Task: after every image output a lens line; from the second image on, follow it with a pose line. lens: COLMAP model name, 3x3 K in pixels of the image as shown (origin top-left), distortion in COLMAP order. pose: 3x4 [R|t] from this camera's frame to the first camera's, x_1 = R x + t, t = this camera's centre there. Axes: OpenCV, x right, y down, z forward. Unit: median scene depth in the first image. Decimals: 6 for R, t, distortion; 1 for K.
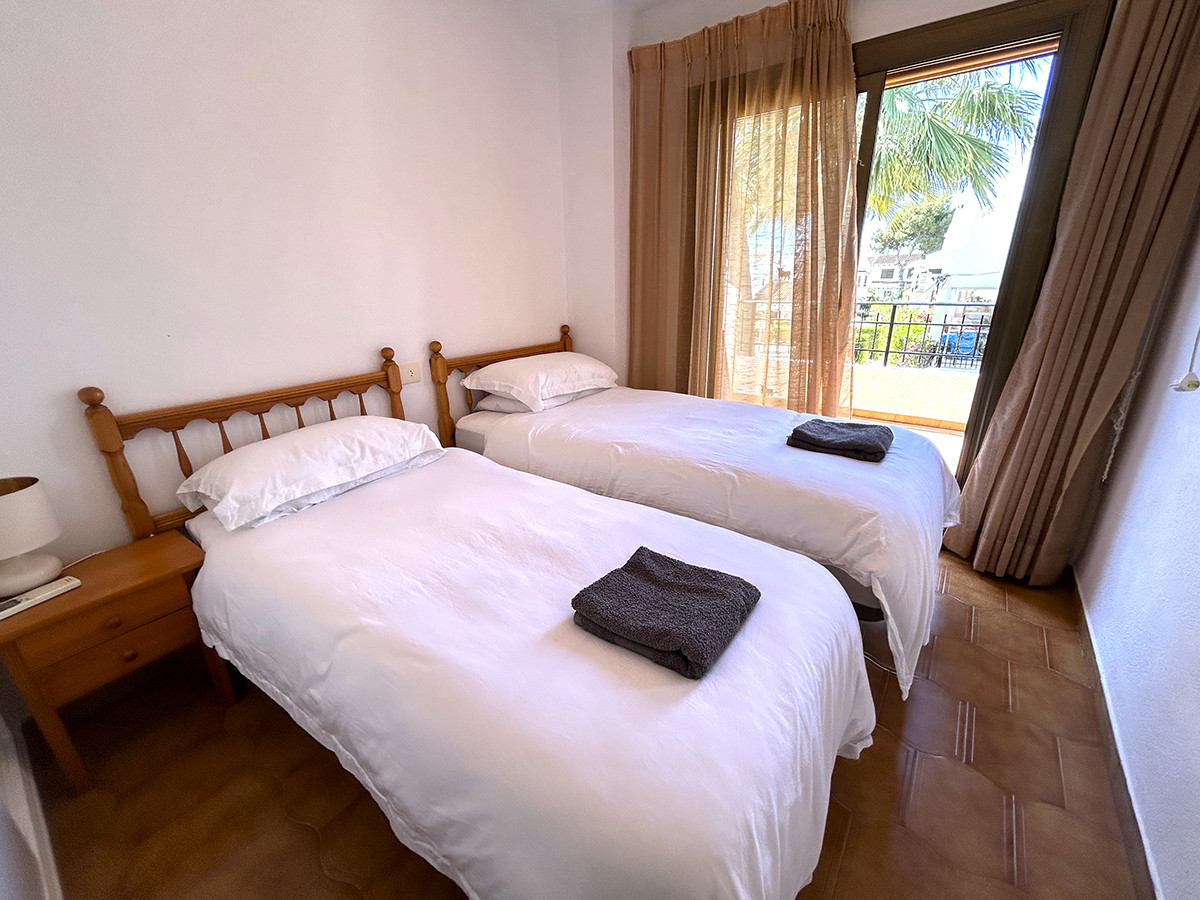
lens RADIAL K [[501.9, 0, 598.7], [0, 501.9, 445.7], [0, 0, 1]] dist [-0.000421, 0.000188]
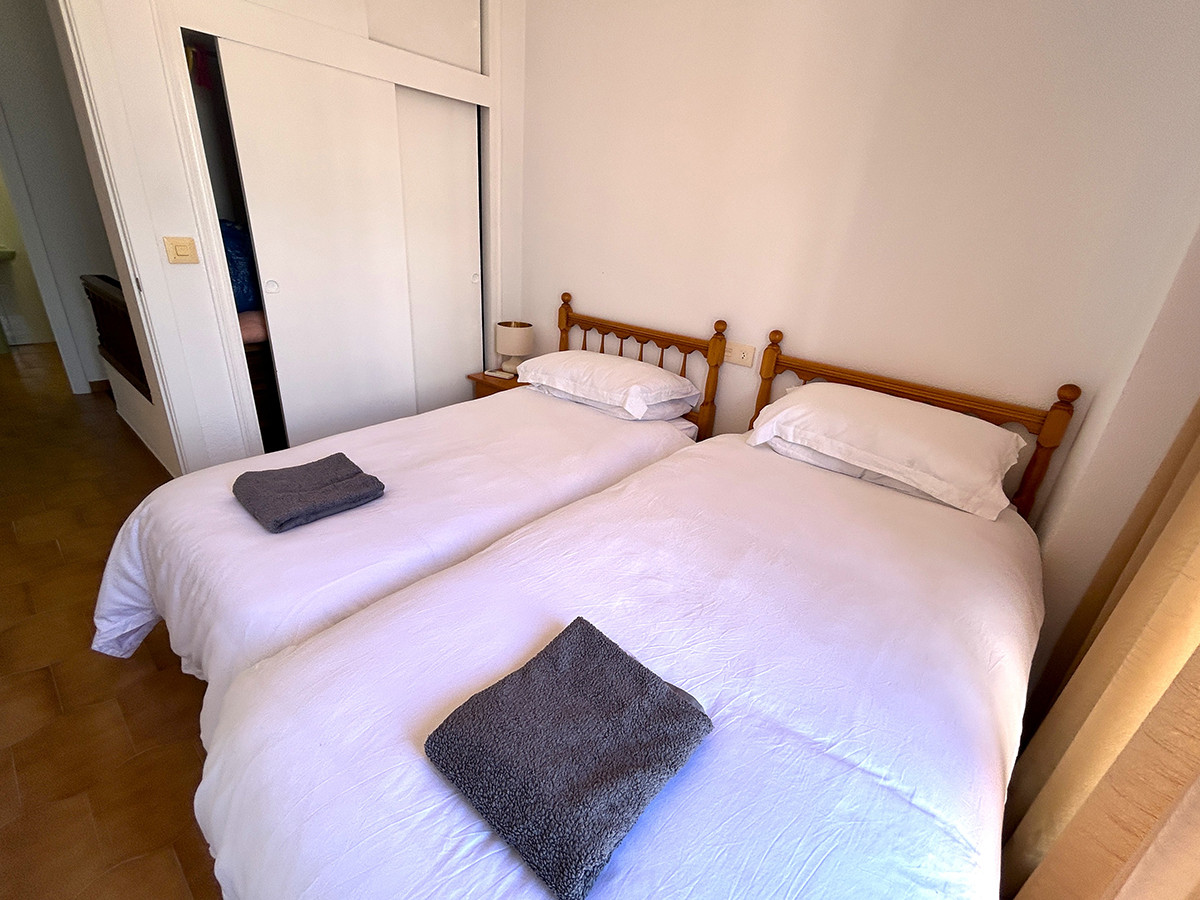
lens RADIAL K [[541.6, 0, 597.2], [0, 541.6, 445.8], [0, 0, 1]] dist [-0.001675, 0.001272]
pose [[-0.079903, 0.380480, -0.921331, 0.712241], [-0.391152, 0.838183, 0.380066, -0.318336], [0.916851, 0.390749, 0.081852, 0.846382]]
